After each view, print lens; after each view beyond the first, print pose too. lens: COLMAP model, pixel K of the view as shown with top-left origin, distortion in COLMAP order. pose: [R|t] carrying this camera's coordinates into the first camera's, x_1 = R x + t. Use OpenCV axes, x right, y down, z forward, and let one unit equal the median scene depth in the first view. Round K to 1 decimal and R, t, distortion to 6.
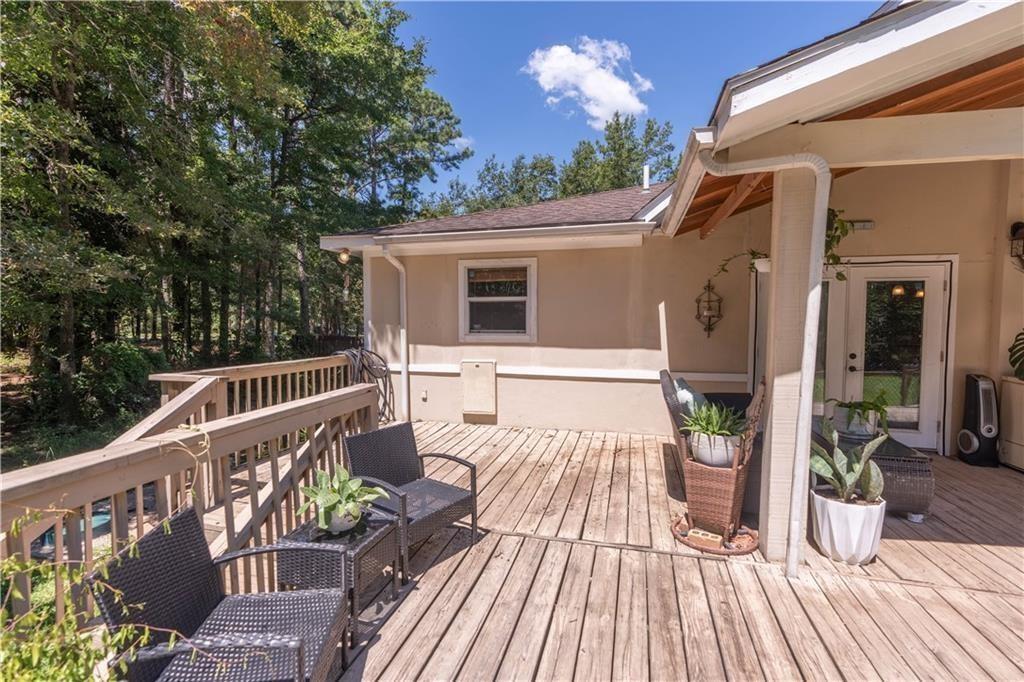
lens RADIAL K [[450.2, 0, 512.0], [0, 450.2, 341.0], [0, 0, 1]] dist [0.000075, 0.000278]
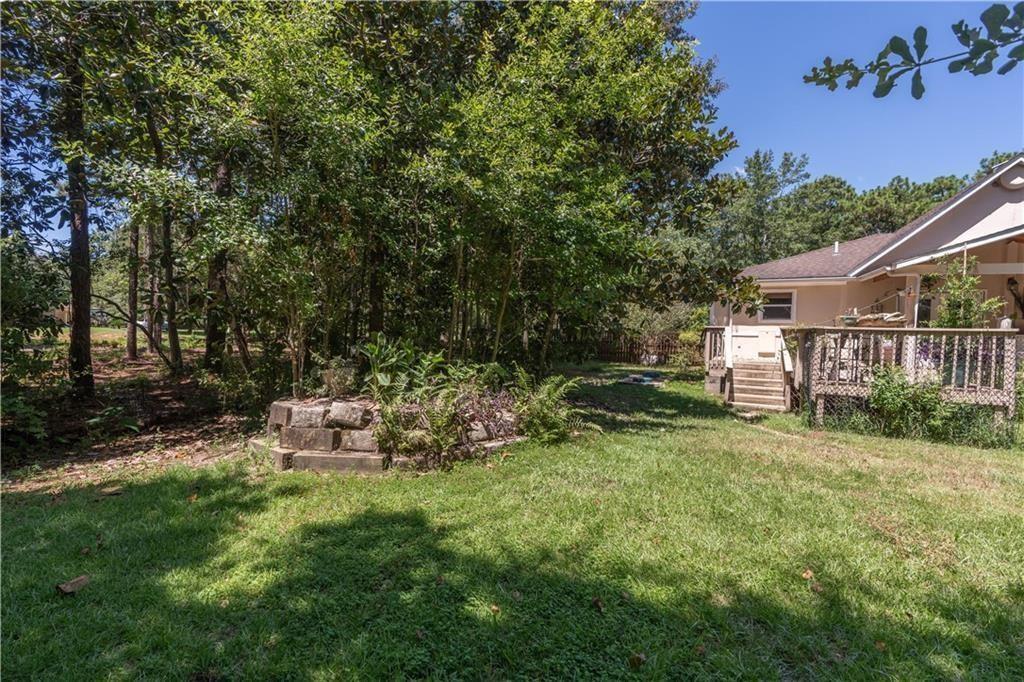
lens RADIAL K [[450.2, 0, 512.0], [0, 450.2, 341.0], [0, 0, 1]] dist [0.000075, 0.000278]
pose [[0.980823, 0.018148, -0.194054, -0.861007], [-0.021224, 0.999680, -0.013784, 0.145630], [0.193742, 0.017638, 0.980894, -1.496713]]
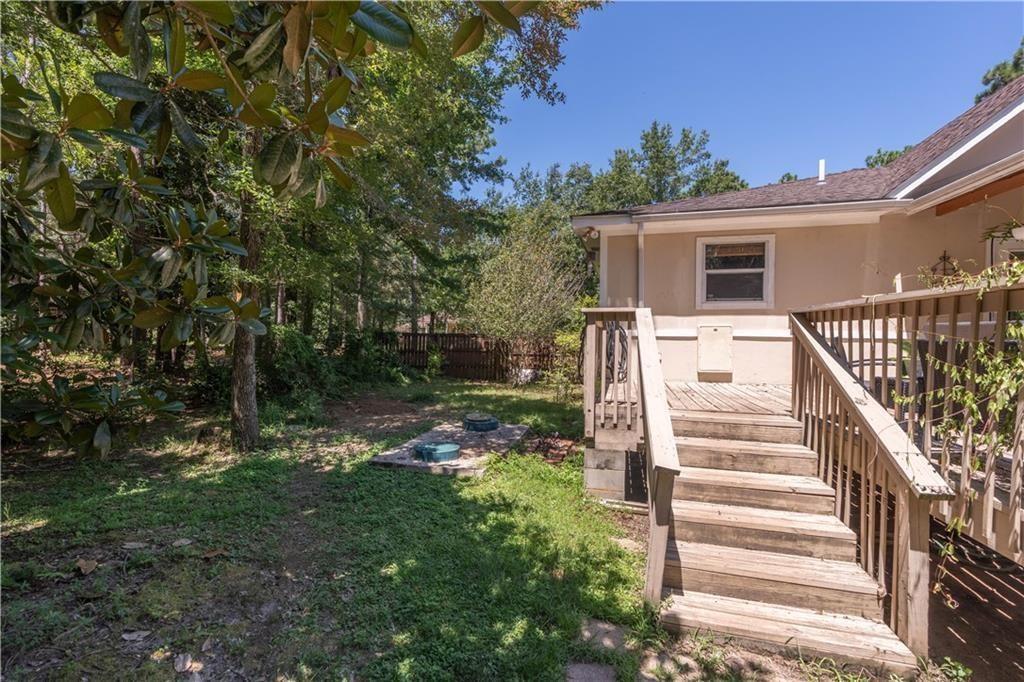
lens RADIAL K [[460.2, 0, 494.5], [0, 460.2, 343.5], [0, 0, 1]] dist [0.001776, 0.000153]
pose [[0.999769, 0.006852, -0.020374, -0.545309], [-0.007380, 0.999636, -0.025936, 0.110417], [0.020189, 0.026080, 0.999456, -0.151837]]
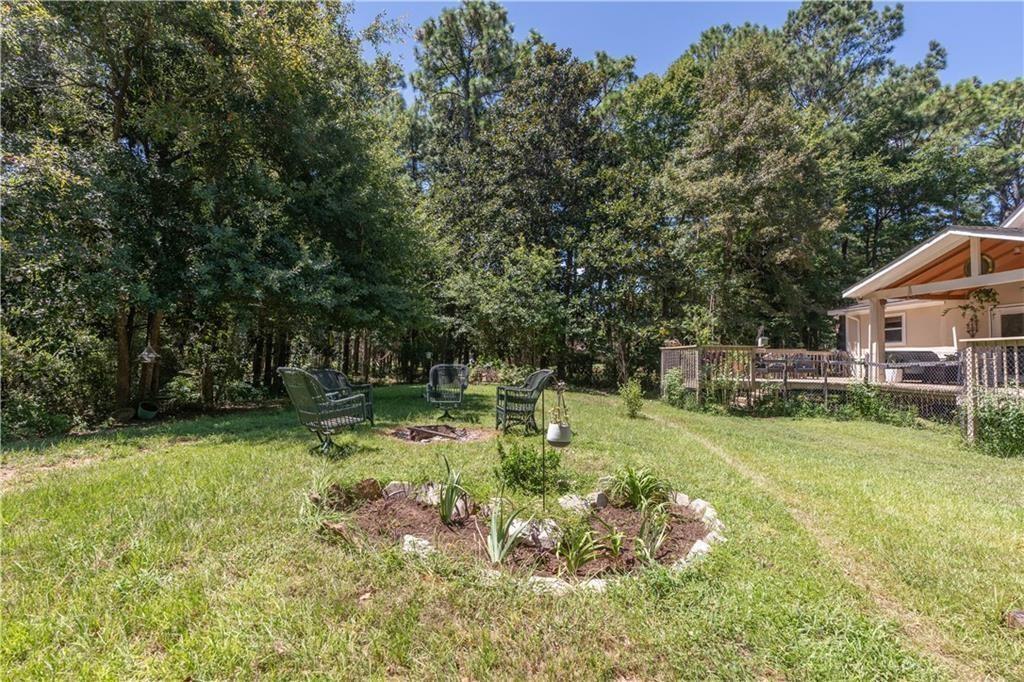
lens RADIAL K [[483.3, 0, 512.0], [0, 483.3, 341.0], [0, 0, 1]] dist [-0.000506, -0.000012]
pose [[0.340368, -0.040457, -0.939422, 1.606253], [-0.058554, 0.996223, -0.064118, 0.241834], [0.938467, 0.076831, 0.336714, -1.705893]]
